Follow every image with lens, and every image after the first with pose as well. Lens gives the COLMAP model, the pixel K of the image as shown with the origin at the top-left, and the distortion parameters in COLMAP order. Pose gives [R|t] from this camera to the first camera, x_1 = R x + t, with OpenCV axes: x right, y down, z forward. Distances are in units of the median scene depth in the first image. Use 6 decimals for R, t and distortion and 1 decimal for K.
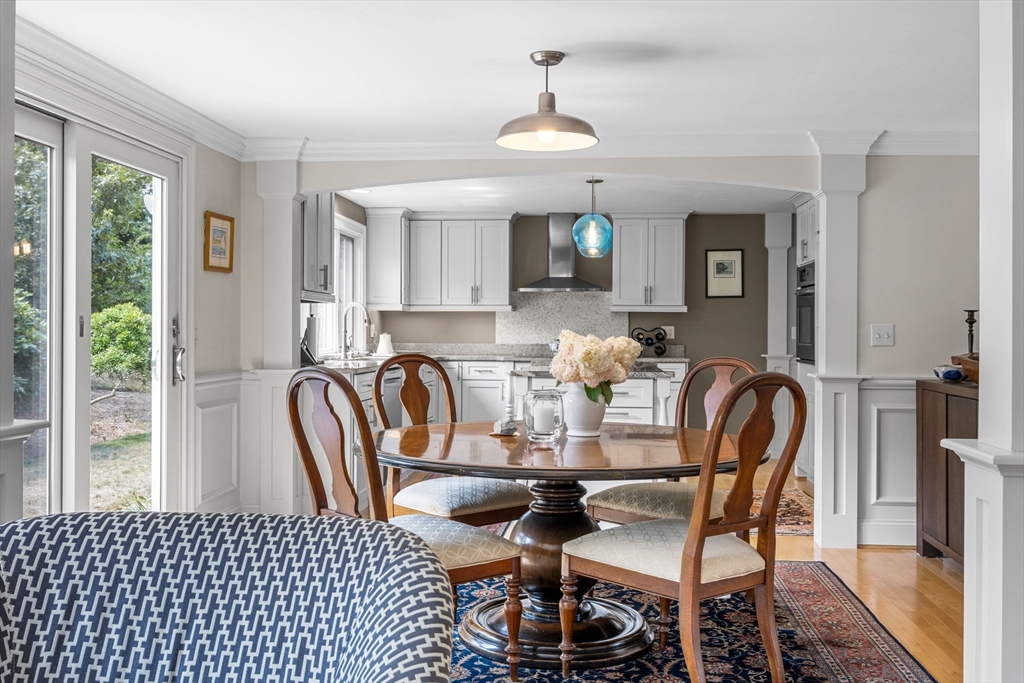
lens RADIAL K [[995.8, 0, 513.8], [0, 995.8, 321.2], [0, 0, 1]] dist [0.003892, 0.000000]
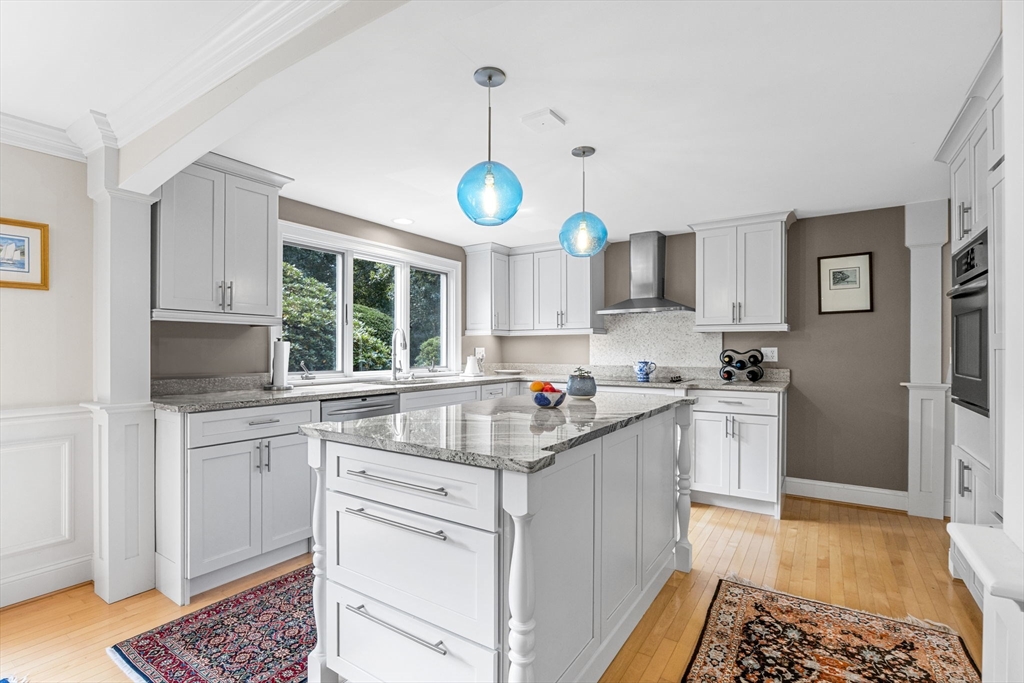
lens RADIAL K [[484.5, 0, 508.1], [0, 484.5, 345.4], [0, 0, 1]] dist [-0.002831, -0.001096]
pose [[0.880726, -0.008481, -0.473550, 0.161858], [0.009544, 0.999954, -0.000158, 0.001098], [0.473530, -0.004380, 0.880767, 0.532777]]
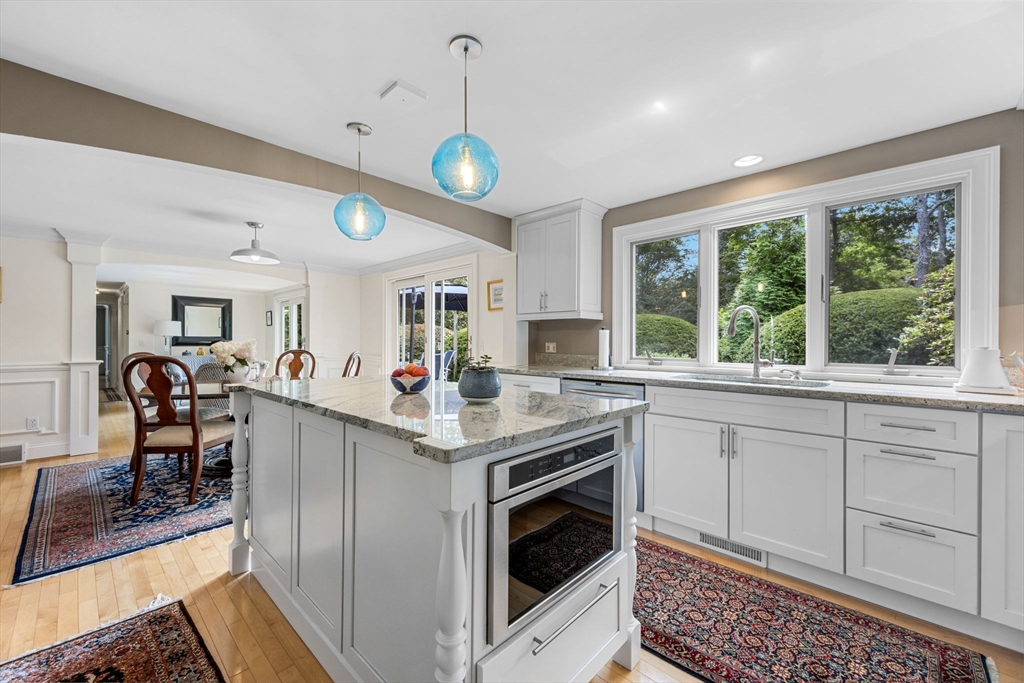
lens RADIAL K [[415.3, 0, 510.7], [0, 415.3, 341.5], [0, 0, 1]] dist [0.013276, -0.000302]
pose [[-0.618949, -0.007307, -0.785397, 0.188417], [0.003438, 0.999922, -0.012013, 0.010753], [0.785423, -0.010135, -0.618876, 0.929508]]
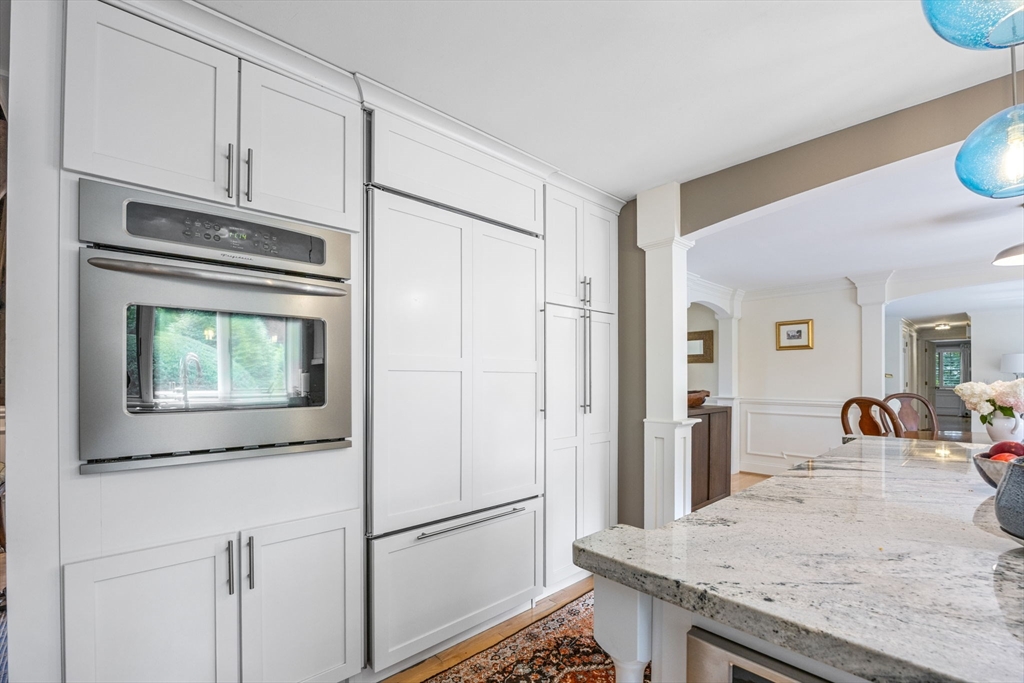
lens RADIAL K [[466.1, 0, 526.7], [0, 466.1, 375.7], [0, 0, 1]] dist [-0.013713, 0.000002]
pose [[-0.745783, -0.003610, 0.666179, 0.070231], [-0.012864, 0.999877, -0.008983, 0.007994], [-0.666064, -0.015269, -0.745738, 0.919048]]
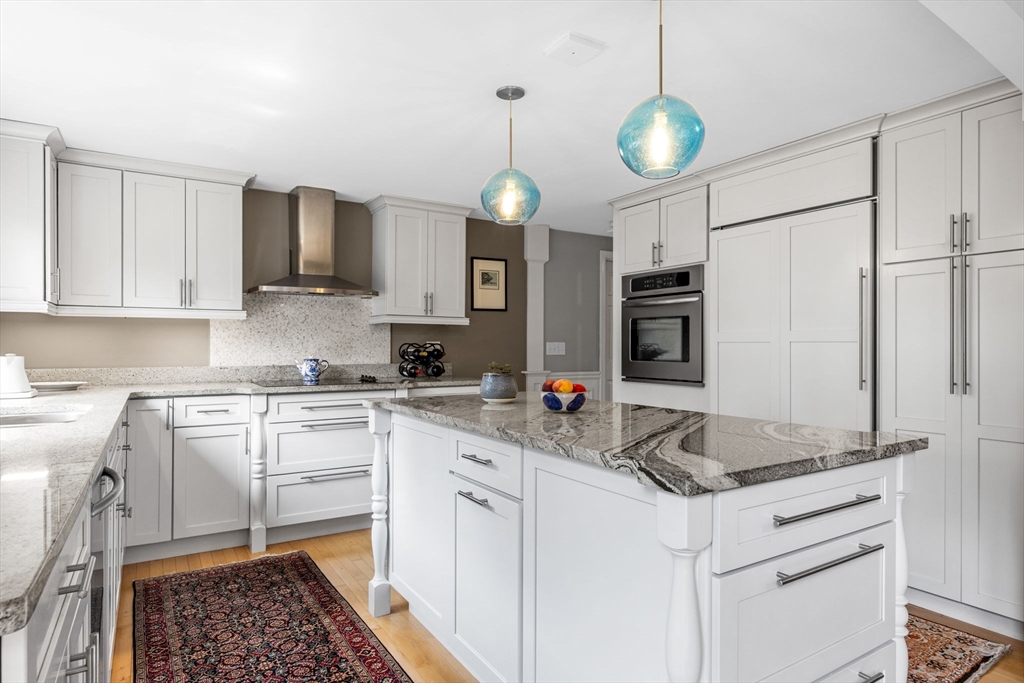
lens RADIAL K [[571.4, 0, 505.9], [0, 571.4, 344.7], [0, 0, 1]] dist [0.000934, -0.002123]
pose [[0.798021, -0.002195, 0.602626, -0.100381], [-0.002409, 0.999974, 0.006833, 0.004549], [-0.602625, -0.006905, 0.797995, 0.592317]]
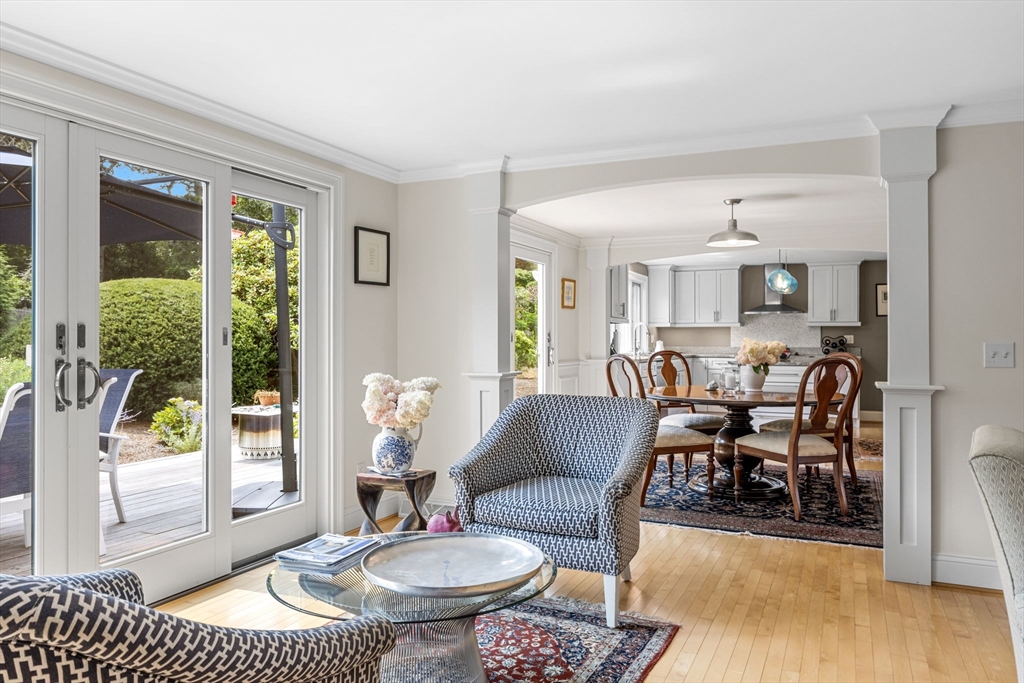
lens RADIAL K [[732.3, 0, 507.6], [0, 732.3, 337.4], [0, 0, 1]] dist [0.001332, -0.006659]
pose [[0.940588, -0.004722, -0.339518, 0.047074], [0.007007, 0.999960, 0.005504, -0.001508], [0.339479, -0.007557, 0.940583, -0.236983]]
